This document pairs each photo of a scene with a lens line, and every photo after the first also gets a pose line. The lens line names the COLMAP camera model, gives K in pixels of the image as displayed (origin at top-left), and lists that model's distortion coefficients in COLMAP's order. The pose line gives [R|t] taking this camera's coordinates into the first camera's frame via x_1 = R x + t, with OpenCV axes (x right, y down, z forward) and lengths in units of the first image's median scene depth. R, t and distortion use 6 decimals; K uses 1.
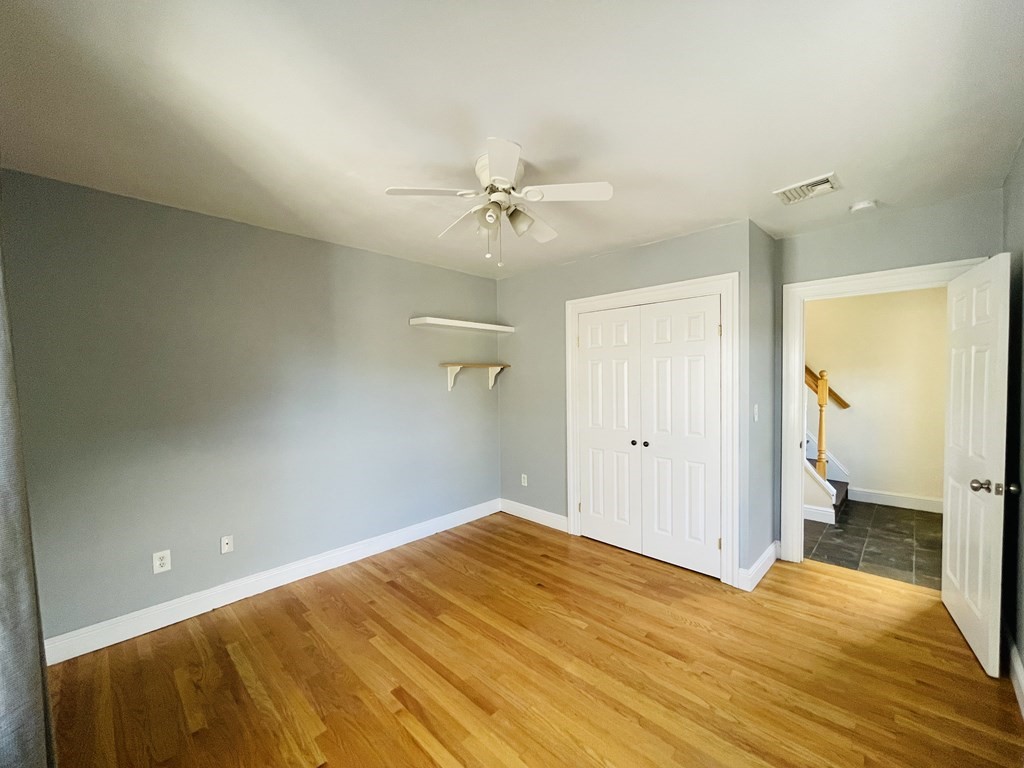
lens RADIAL K [[413.6, 0, 512.8], [0, 413.6, 388.2], [0, 0, 1]] dist [-0.006836, 0.001783]
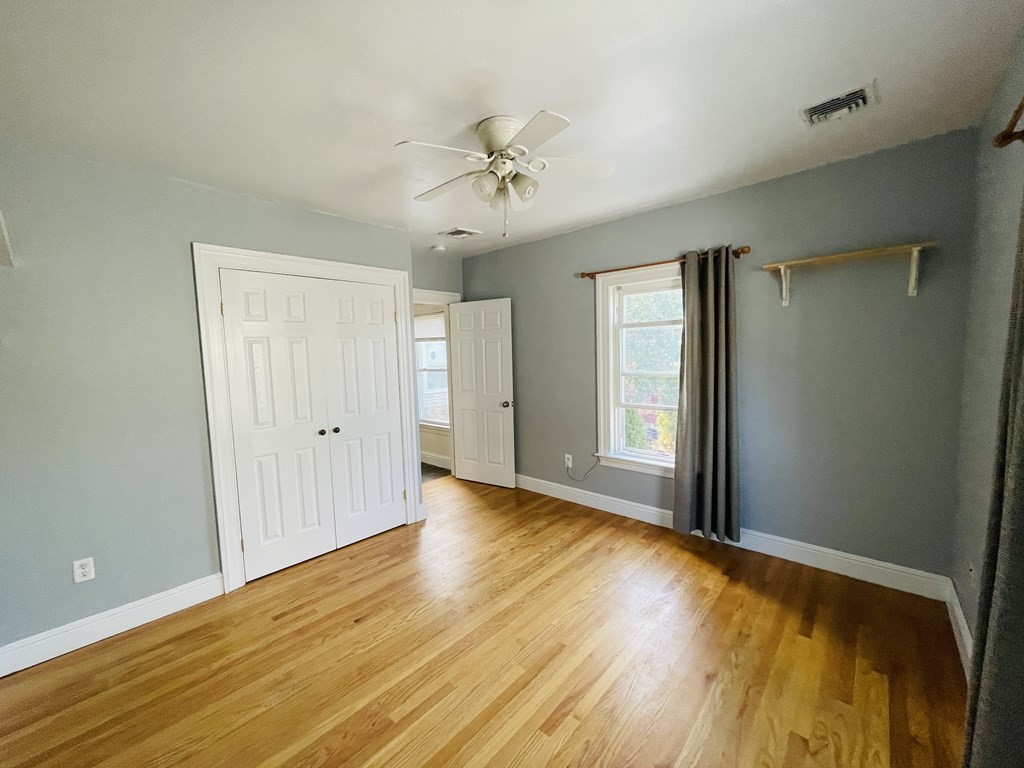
lens RADIAL K [[413.6, 0, 516.2], [0, 413.6, 386.6], [0, 0, 1]] dist [-0.006836, 0.001783]
pose [[-0.033955, -0.073259, 0.996735, -0.658835], [0.060891, 0.995305, 0.075228, -0.009471], [-0.997567, 0.063247, -0.029335, 0.653240]]
